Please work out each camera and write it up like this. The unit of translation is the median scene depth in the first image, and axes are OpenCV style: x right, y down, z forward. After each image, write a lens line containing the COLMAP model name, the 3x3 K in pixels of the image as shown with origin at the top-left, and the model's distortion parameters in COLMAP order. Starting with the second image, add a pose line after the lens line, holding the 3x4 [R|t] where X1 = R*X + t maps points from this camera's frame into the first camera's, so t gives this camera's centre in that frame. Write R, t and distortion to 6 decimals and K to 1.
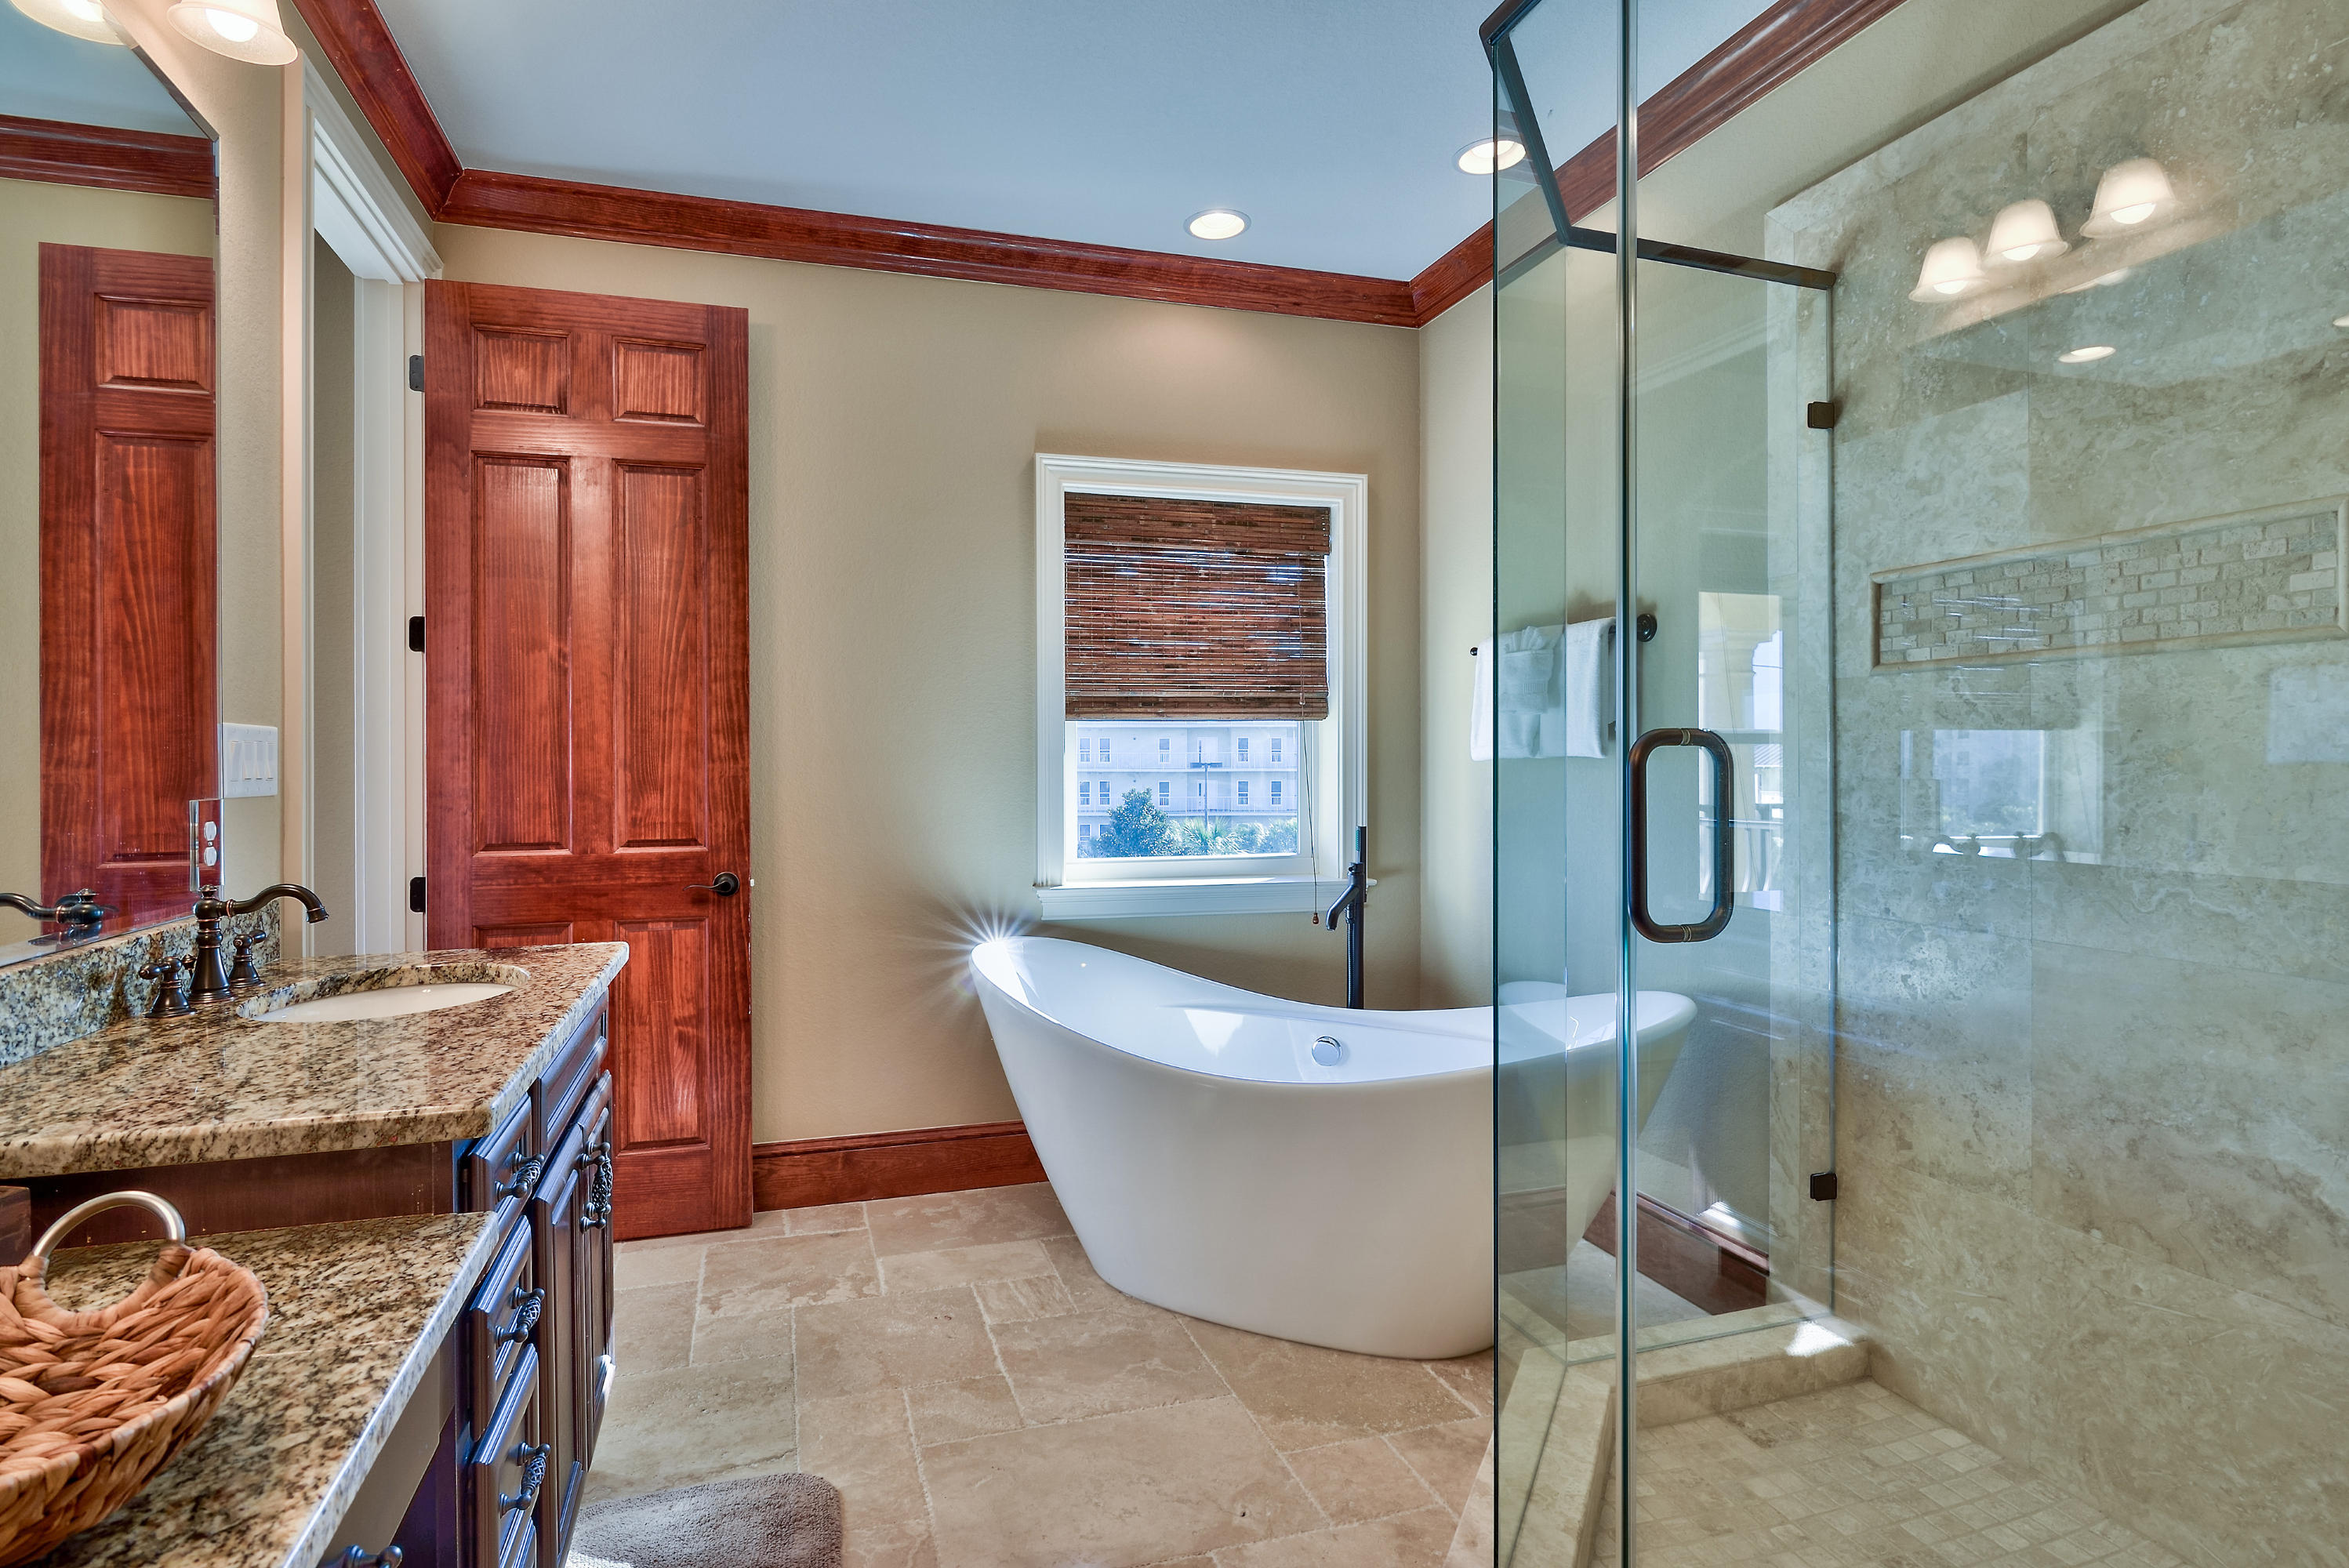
lens RADIAL K [[1148.4, 0, 1133.1], [0, 1148.4, 792.1], [0, 0, 1]] dist [-0.002220, -0.001038]
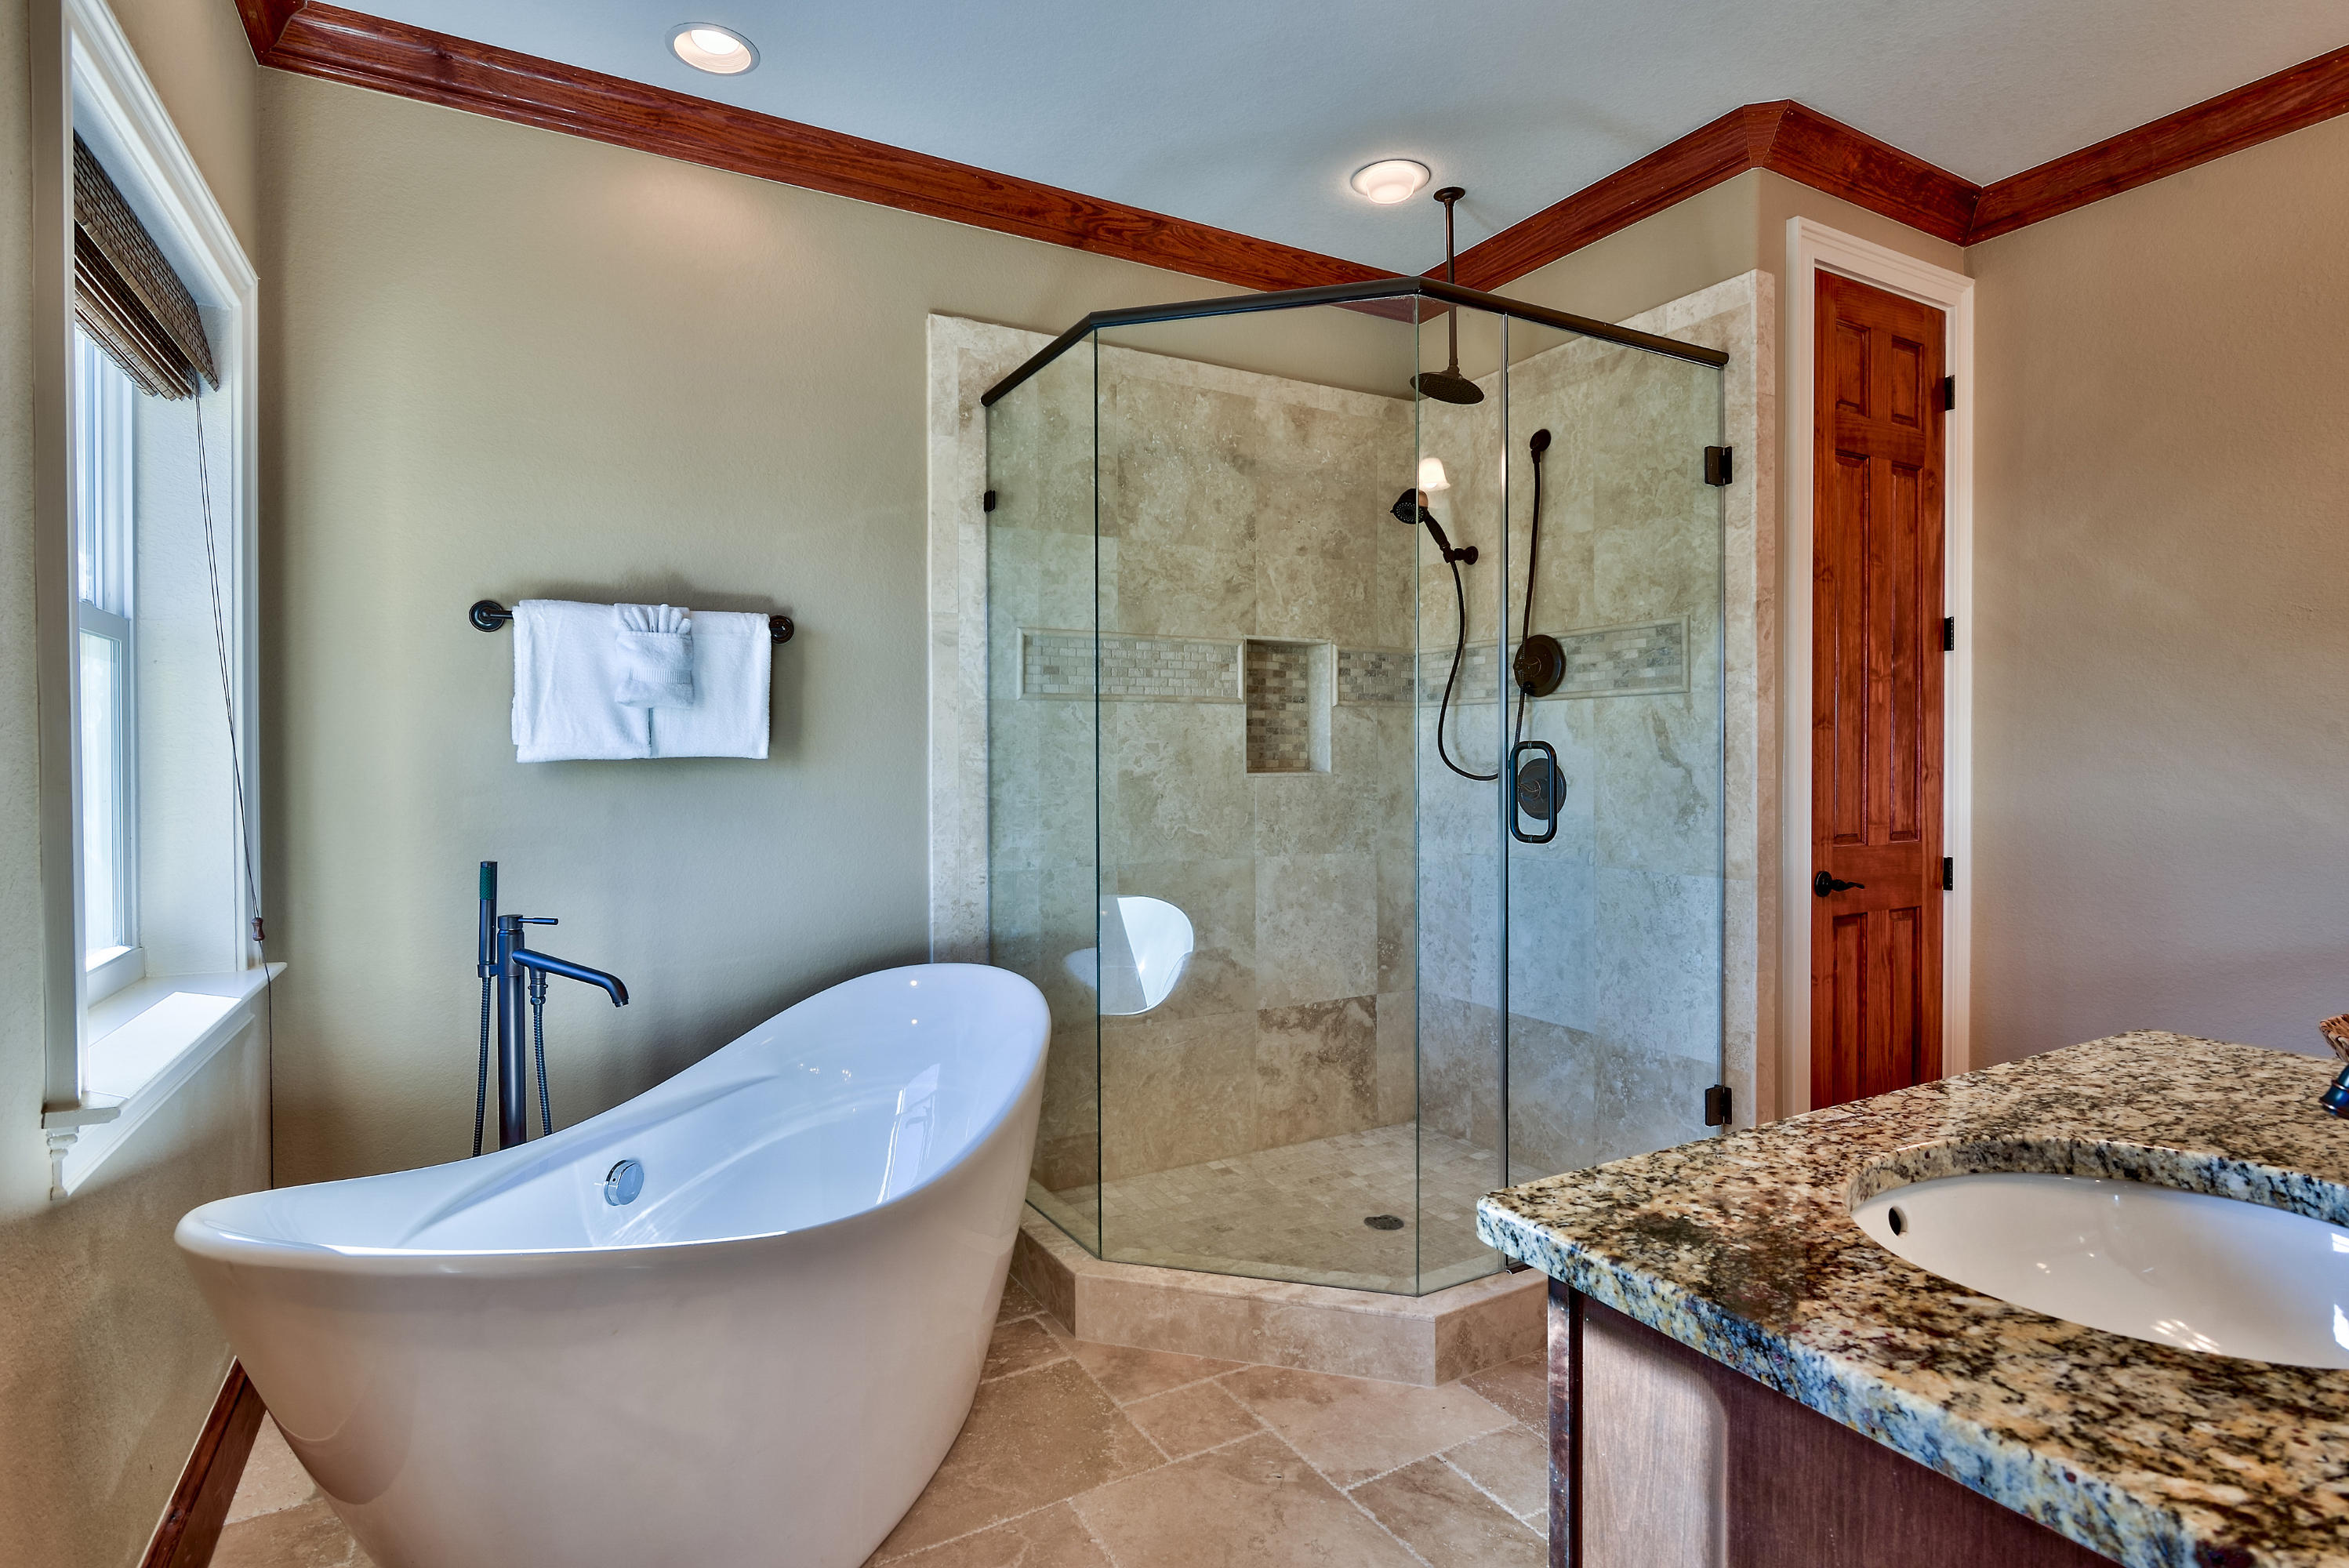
lens RADIAL K [[1148.4, 0, 1133.1], [0, 1148.4, 792.1], [0, 0, 1]] dist [-0.002220, -0.001038]
pose [[-0.183947, -0.025772, 0.982598, -0.774602], [0.032382, 0.998955, 0.032263, -0.028737], [-0.982403, 0.037754, -0.182920, 1.127137]]
